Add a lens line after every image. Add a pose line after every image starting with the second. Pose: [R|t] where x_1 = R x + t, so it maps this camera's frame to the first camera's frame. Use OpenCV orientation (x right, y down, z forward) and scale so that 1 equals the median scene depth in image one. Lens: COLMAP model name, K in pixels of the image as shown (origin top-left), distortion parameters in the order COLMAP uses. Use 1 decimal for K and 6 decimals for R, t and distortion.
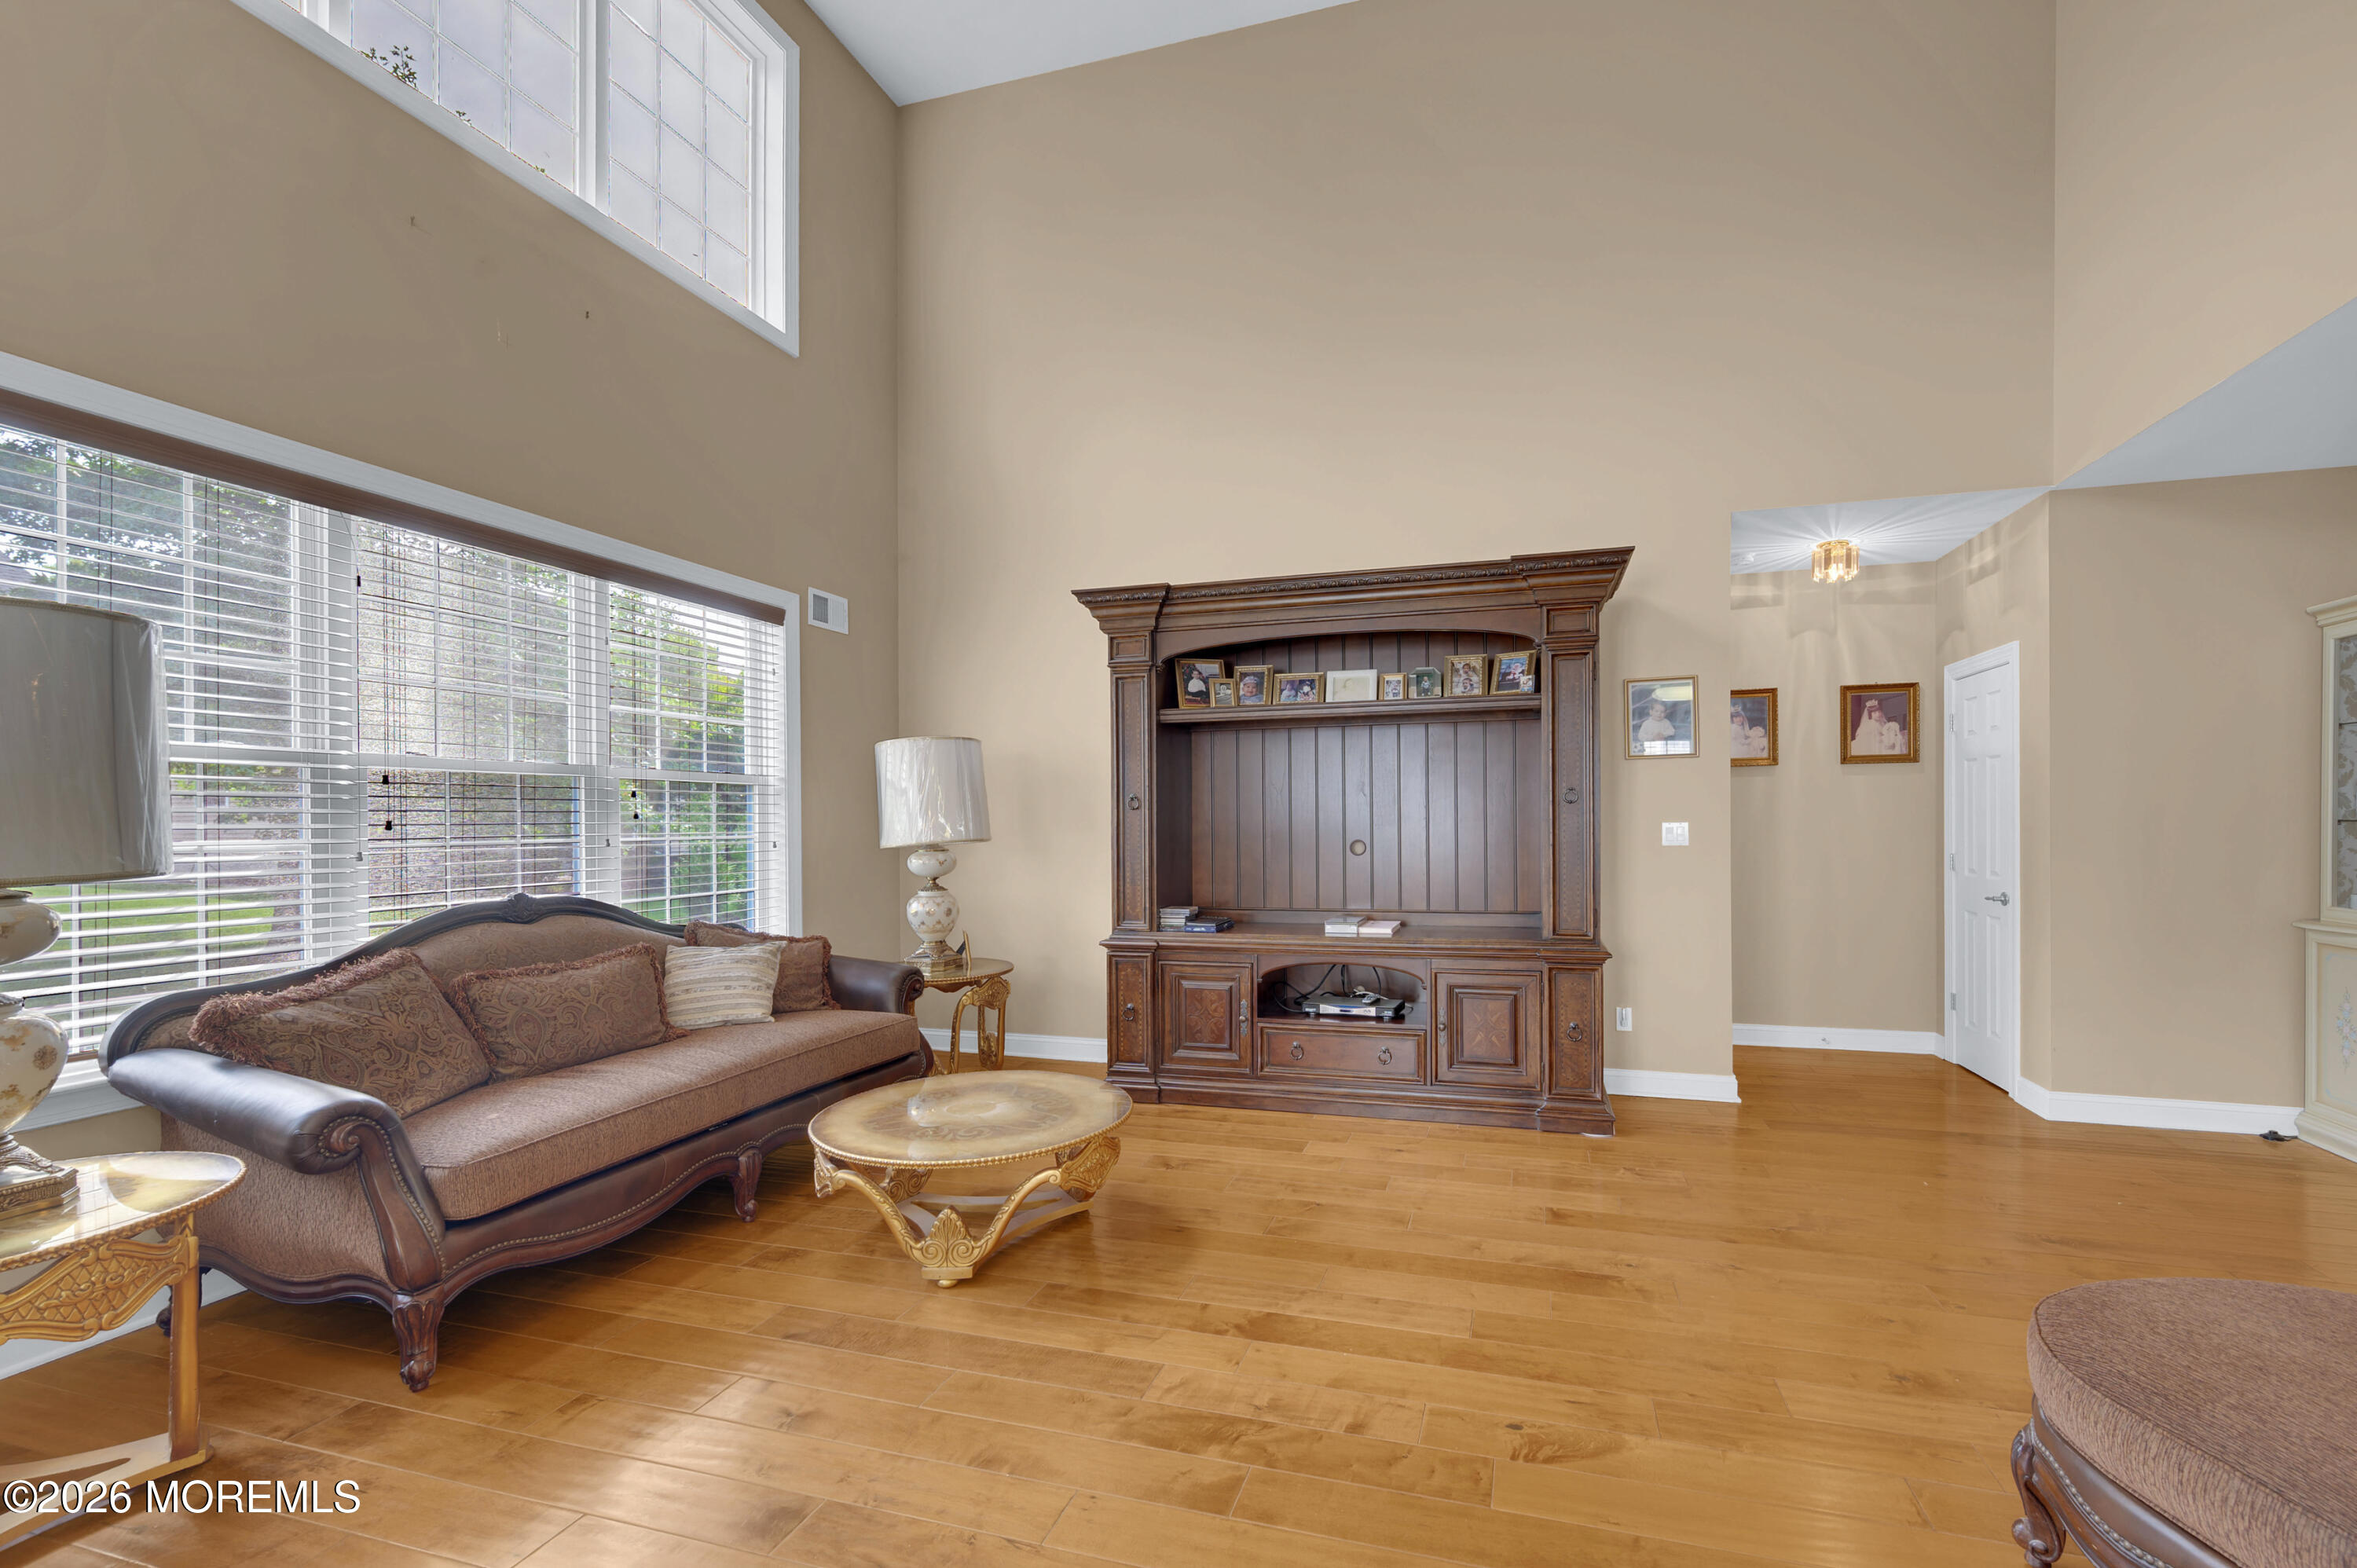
lens RADIAL K [[931.0, 0, 1275.2], [0, 931.0, 828.0], [0, 0, 1]] dist [-0.000599, -0.000694]
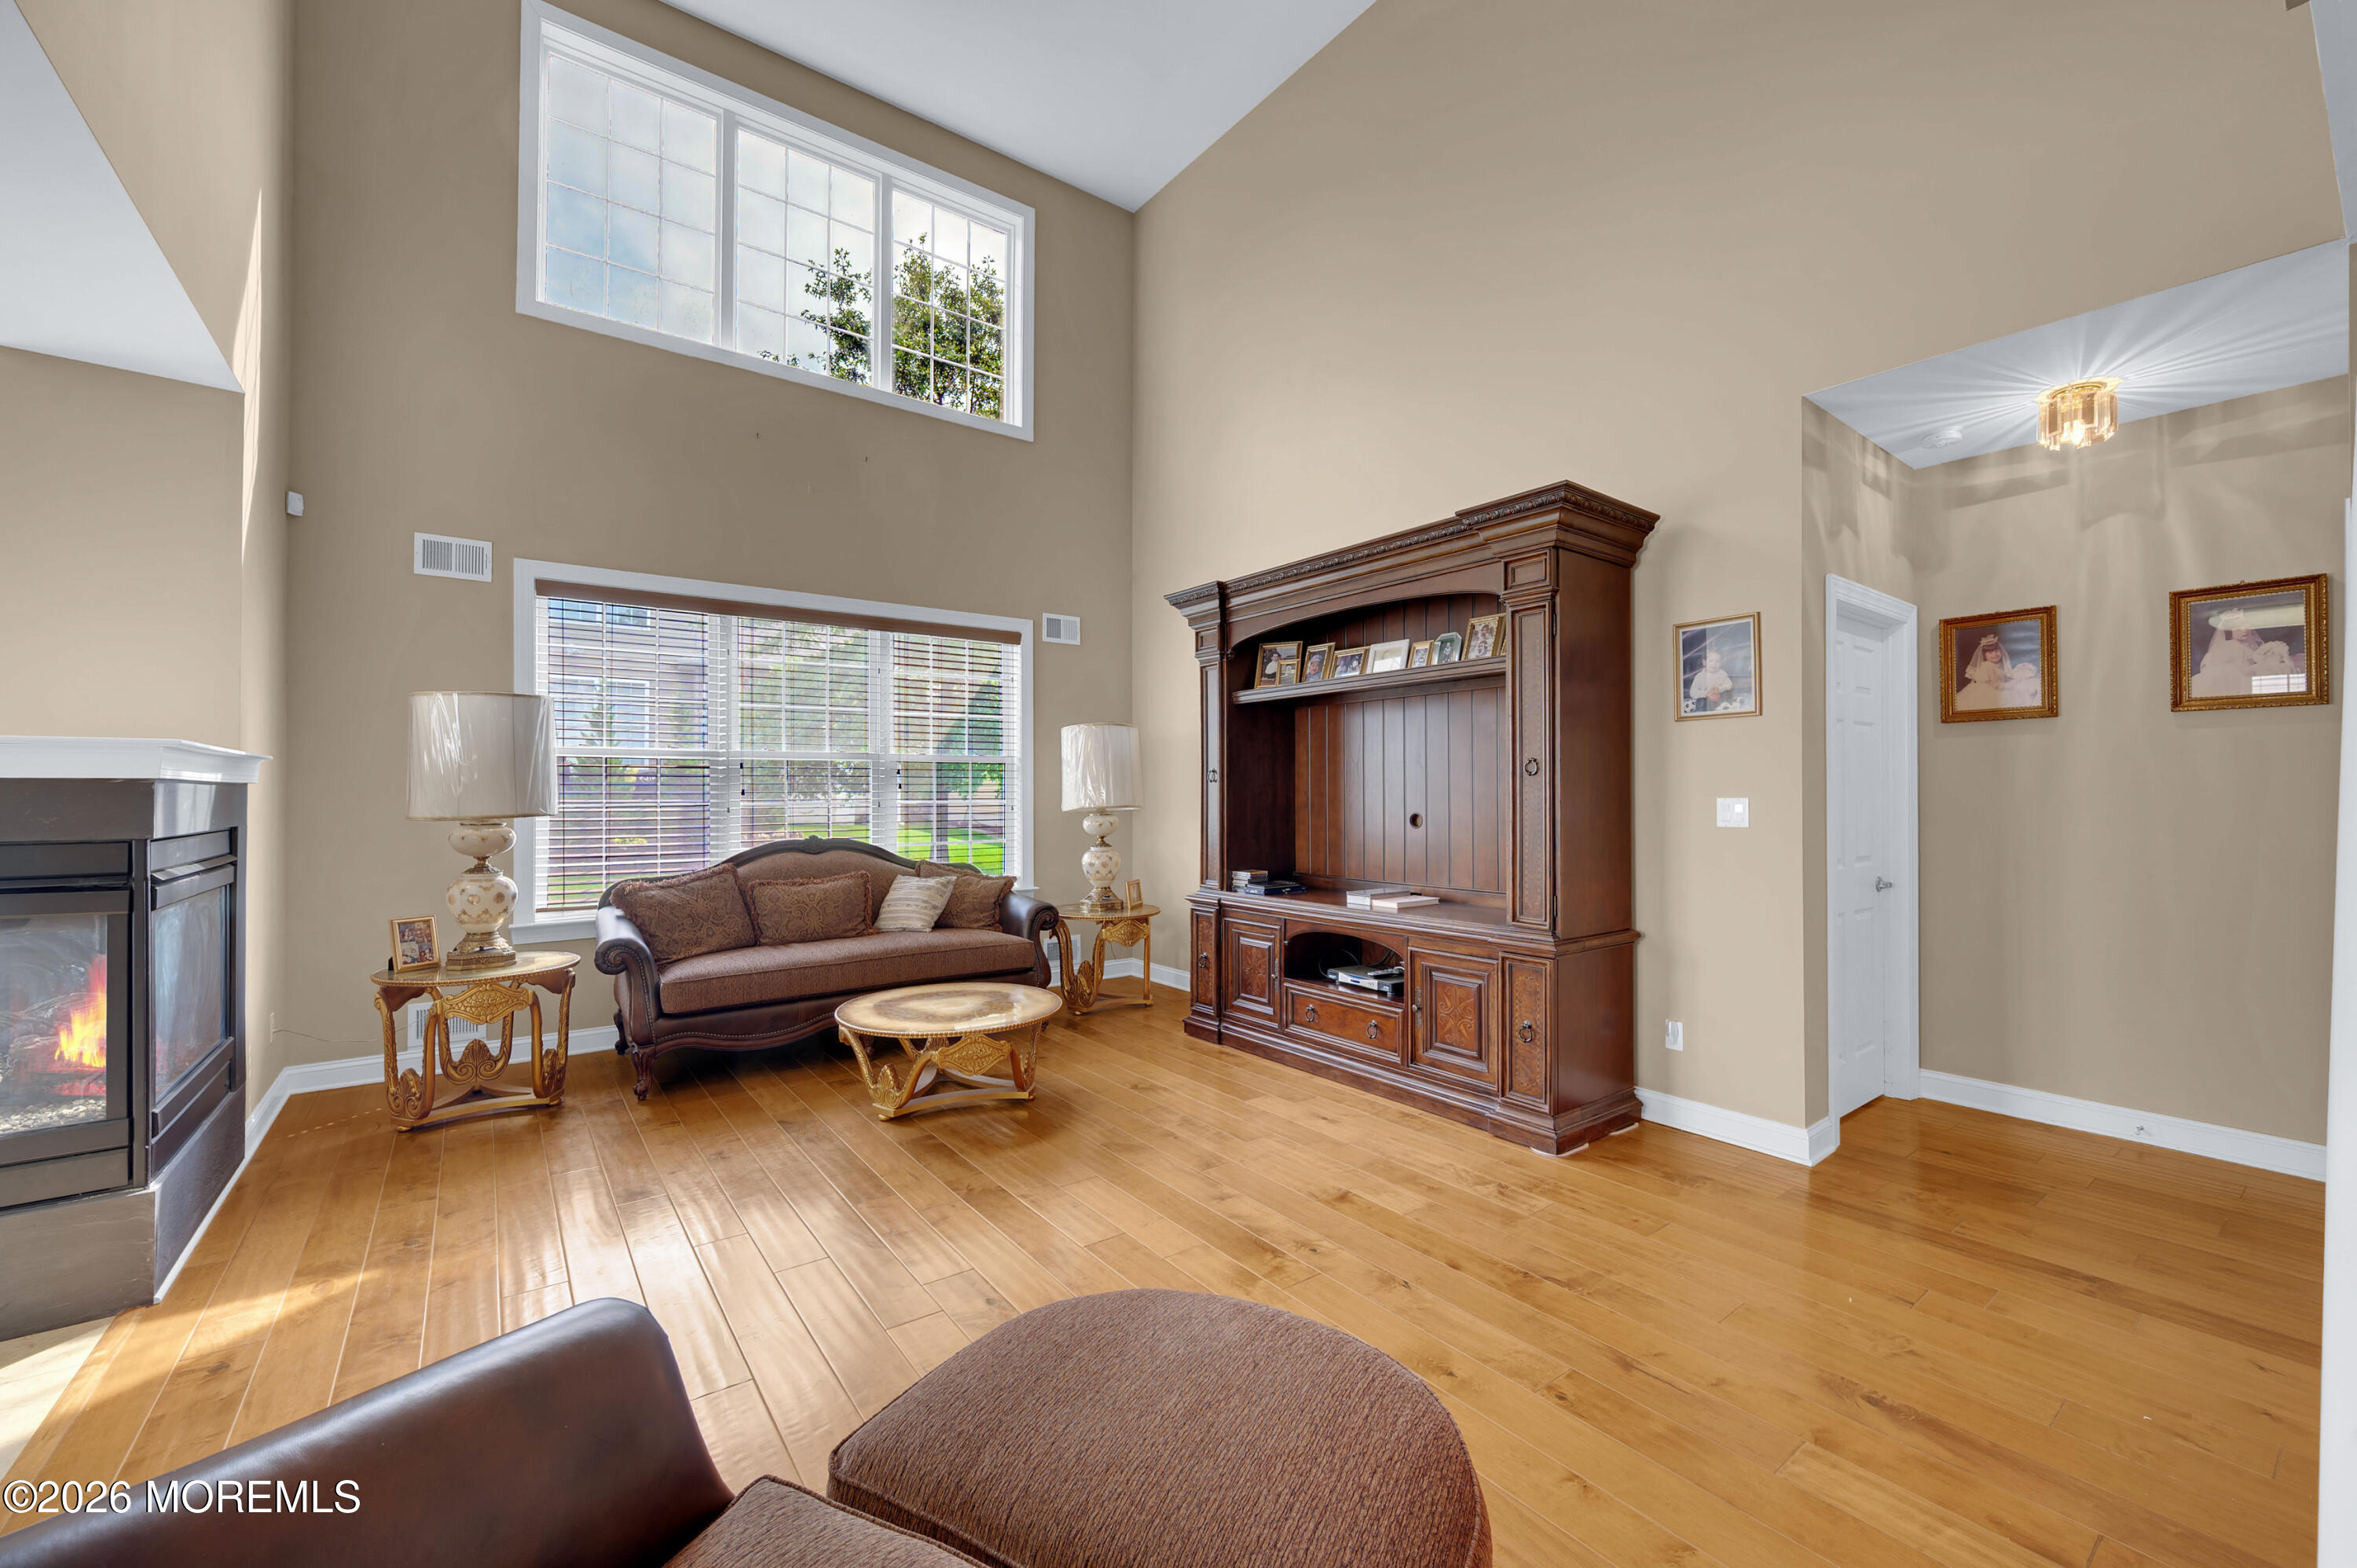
lens RADIAL K [[931.0, 0, 1194.1], [0, 931.0, 780.4], [0, 0, 1]] dist [-0.000599, -0.000694]
pose [[0.804801, -0.001195, -0.593544, 0.523479], [-0.008571, 0.999870, -0.013635, -0.005821], [0.593483, 0.016061, 0.804686, 0.078472]]
